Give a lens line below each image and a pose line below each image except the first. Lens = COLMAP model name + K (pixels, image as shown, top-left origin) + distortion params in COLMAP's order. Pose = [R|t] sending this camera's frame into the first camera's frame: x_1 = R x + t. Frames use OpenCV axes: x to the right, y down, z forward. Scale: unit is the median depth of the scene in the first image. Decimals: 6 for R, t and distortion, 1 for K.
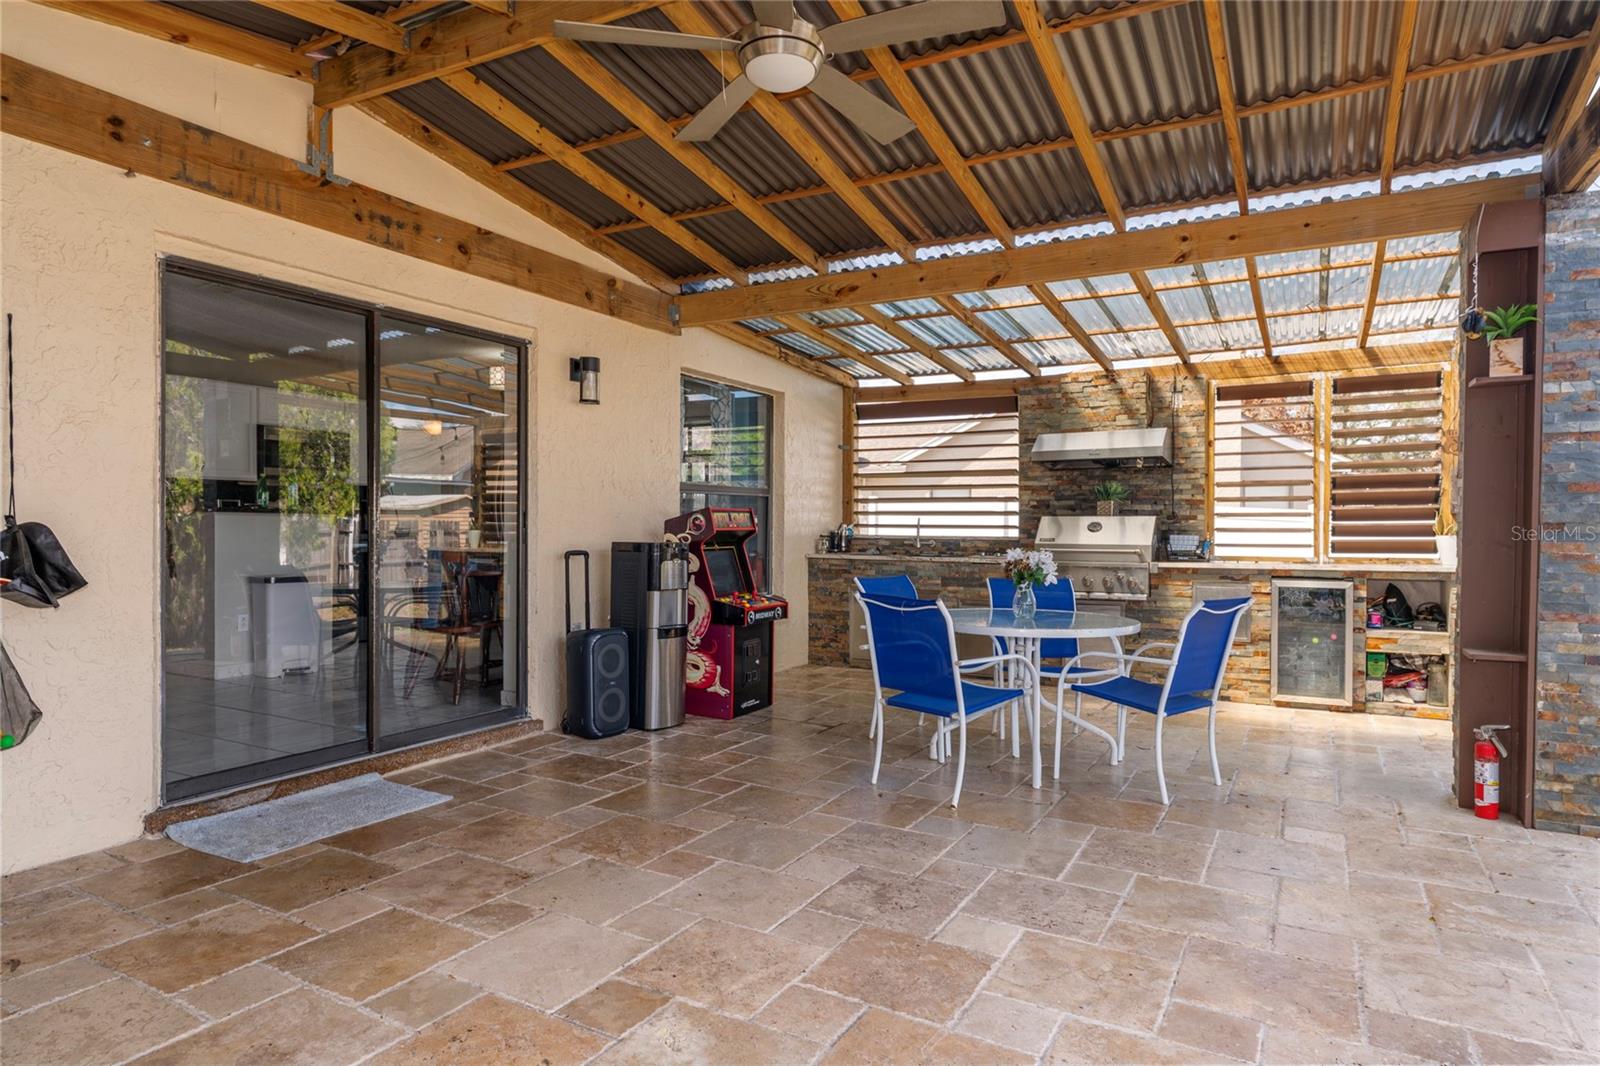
lens RADIAL K [[922.2, 0, 804.1], [0, 922.2, 534.5], [0, 0, 1]] dist [-0.004392, -0.000591]
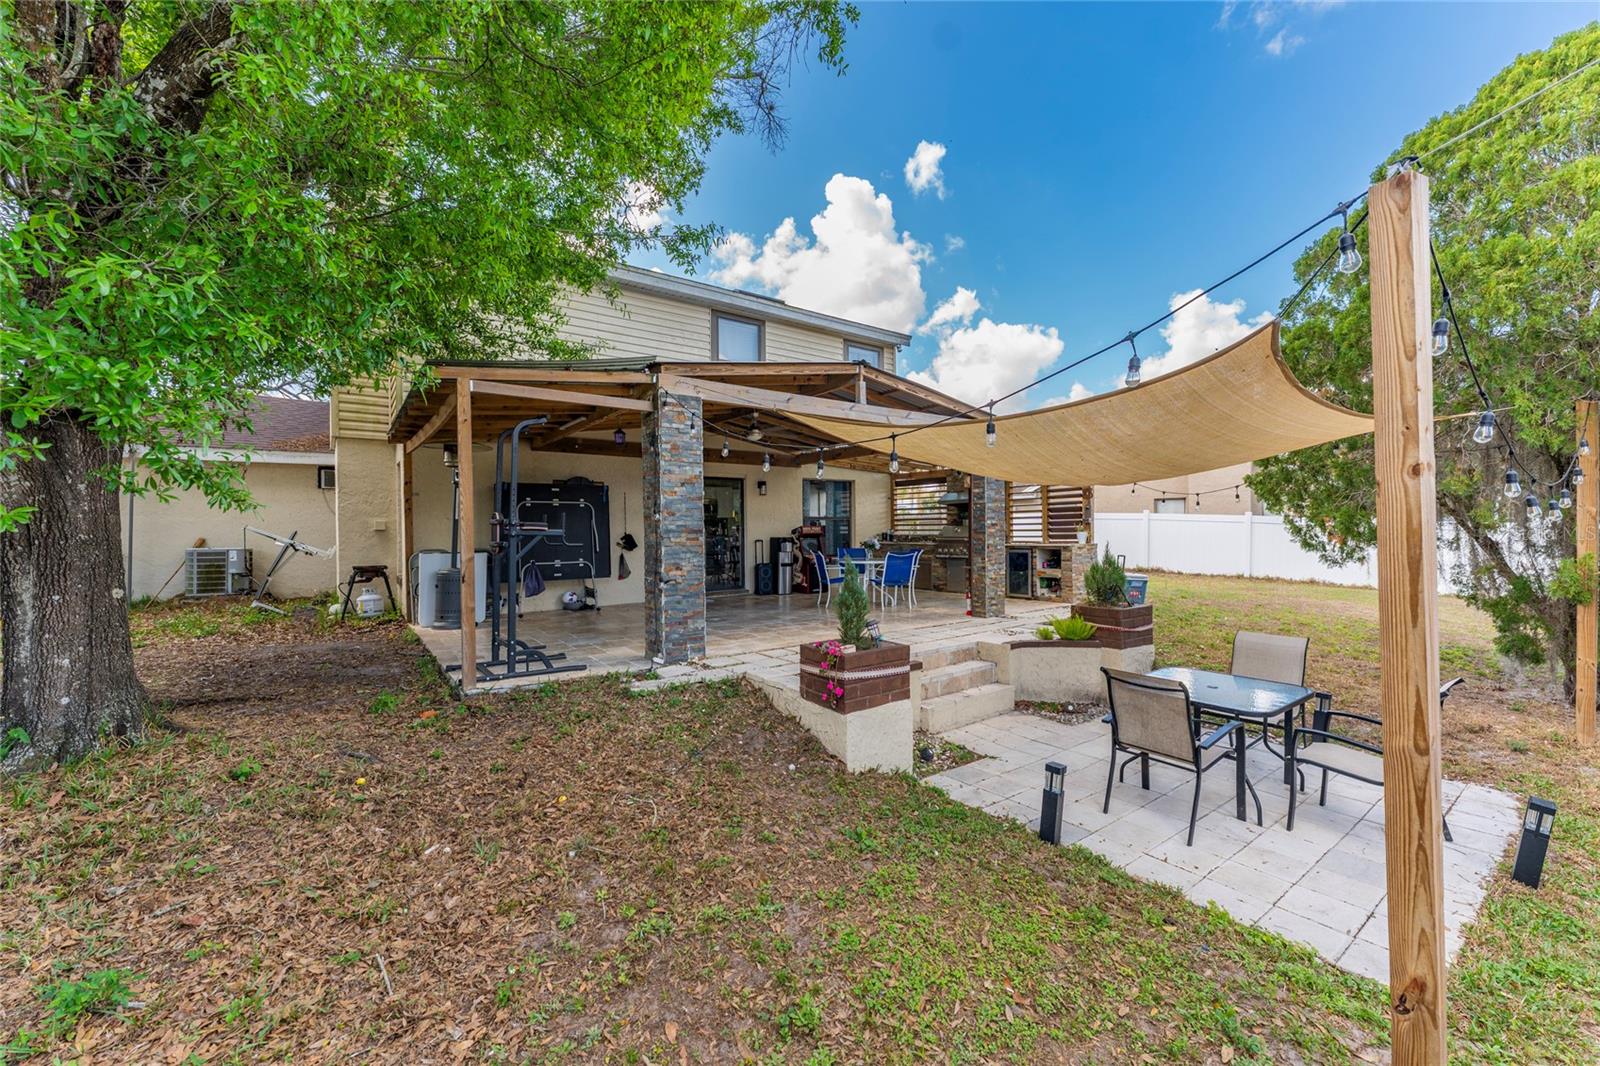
lens RADIAL K [[641.0, 0, 799.1], [0, 641.0, 529.9], [0, 0, 1]] dist [-0.001133, -0.000072]
pose [[0.907610, -0.013493, -0.419596, 0.797026], [0.009955, 0.999894, -0.010621, 0.007438], [0.419695, 0.005462, 0.907649, -0.966859]]
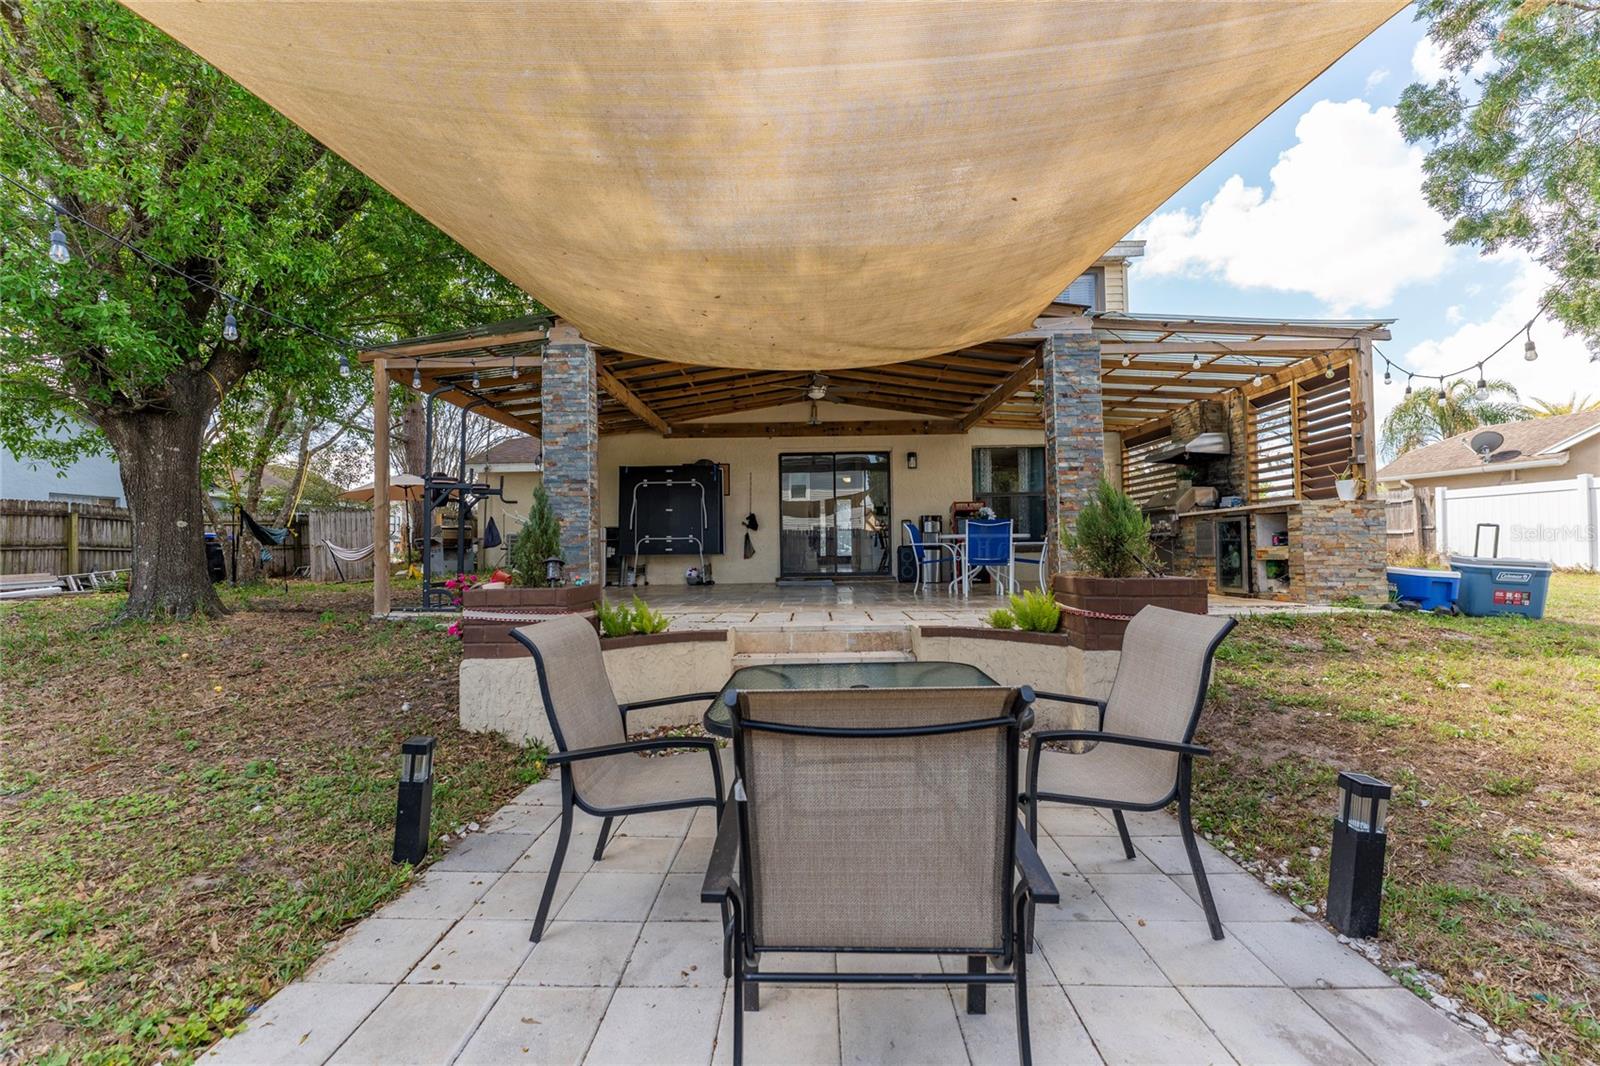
lens RADIAL K [[641.0, 0, 795.9], [0, 641.0, 538.7], [0, 0, 1]] dist [-0.001133, -0.000072]
pose [[0.461726, -0.027874, -0.886584, 1.284001], [0.005812, 0.999580, -0.028399, 0.123567], [0.887003, 0.007959, 0.461694, -0.222041]]
